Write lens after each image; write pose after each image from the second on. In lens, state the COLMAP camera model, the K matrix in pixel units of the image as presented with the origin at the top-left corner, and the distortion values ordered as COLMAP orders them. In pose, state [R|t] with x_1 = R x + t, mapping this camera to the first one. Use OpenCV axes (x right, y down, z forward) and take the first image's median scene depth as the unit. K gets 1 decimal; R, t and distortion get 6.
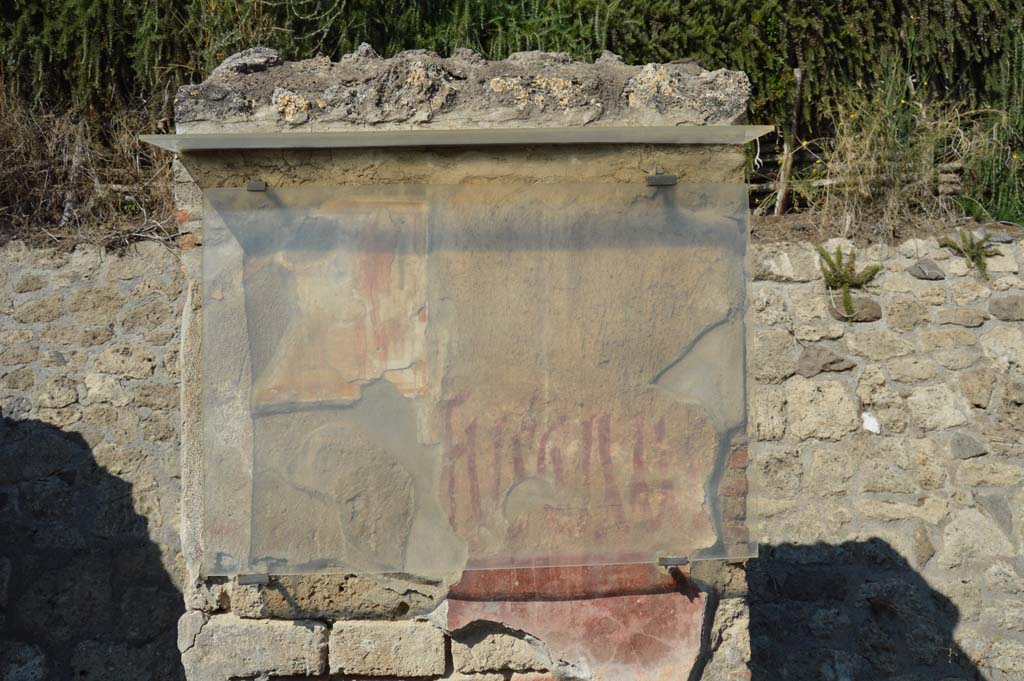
lens RADIAL K [[866.1, 0, 512.9], [0, 866.1, 342.4], [0, 0, 1]] dist [-0.081265, 0.020657]
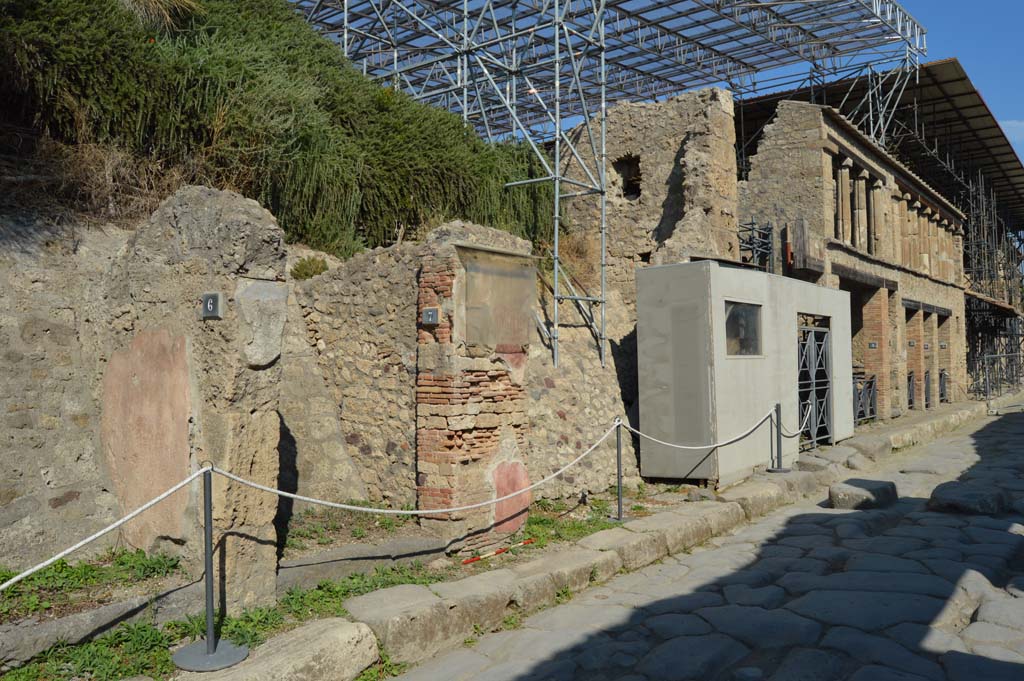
lens RADIAL K [[812.3, 0, 514.4], [0, 812.3, 344.0], [0, 0, 1]] dist [-0.089220, 0.013289]
pose [[0.612999, 0.029472, 0.789533, -3.332660], [-0.035214, 0.999330, -0.009964, 0.289581], [-0.789298, -0.021695, 0.613627, -1.680354]]
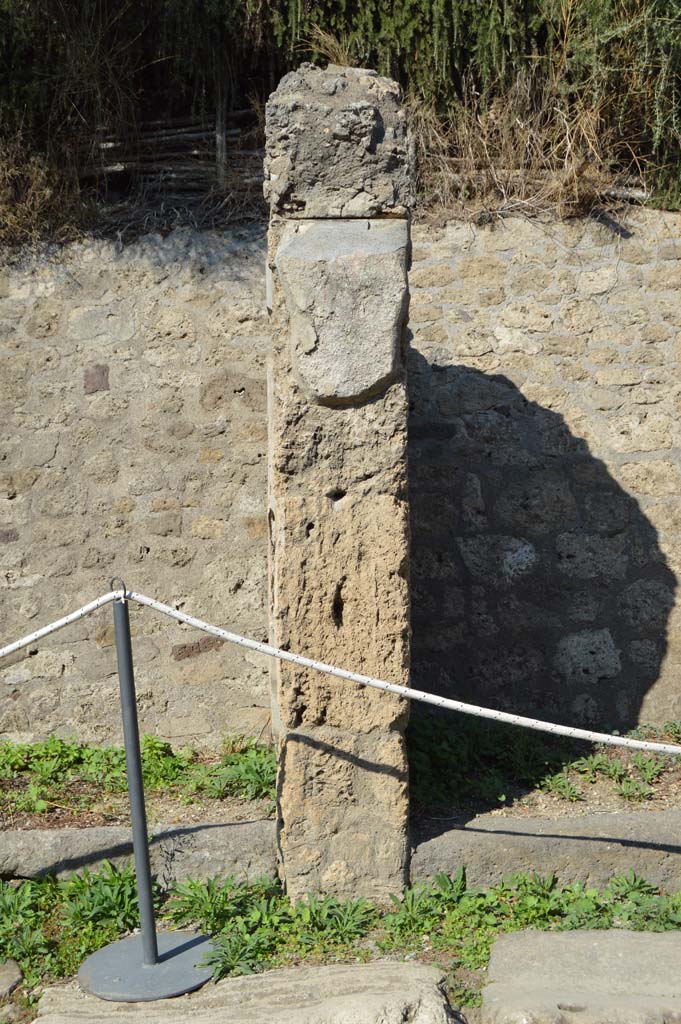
lens RADIAL K [[1100.4, 0, 338.1], [0, 1100.4, 529.3], [0, 0, 1]] dist [-0.060422, 0.000000]
pose [[0.998725, -0.005923, -0.050131, -1.417437], [0.008296, 0.998847, 0.047275, 0.518739], [0.049793, -0.047631, 0.997623, -1.056597]]
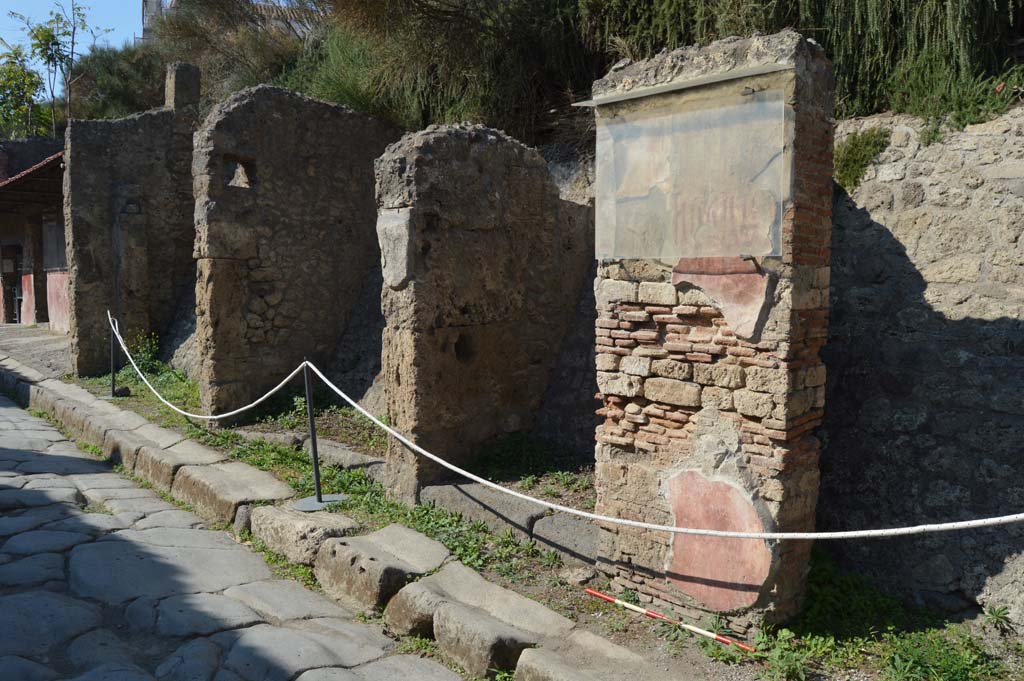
lens RADIAL K [[812.3, 0, 514.1], [0, 812.3, 342.5], [0, 0, 1]] dist [-0.089220, 0.013289]
pose [[0.658203, 0.079849, -0.748594, 1.388277], [0.012881, 0.993019, 0.117247, 0.214144], [0.752730, -0.086815, 0.652580, -0.908036]]
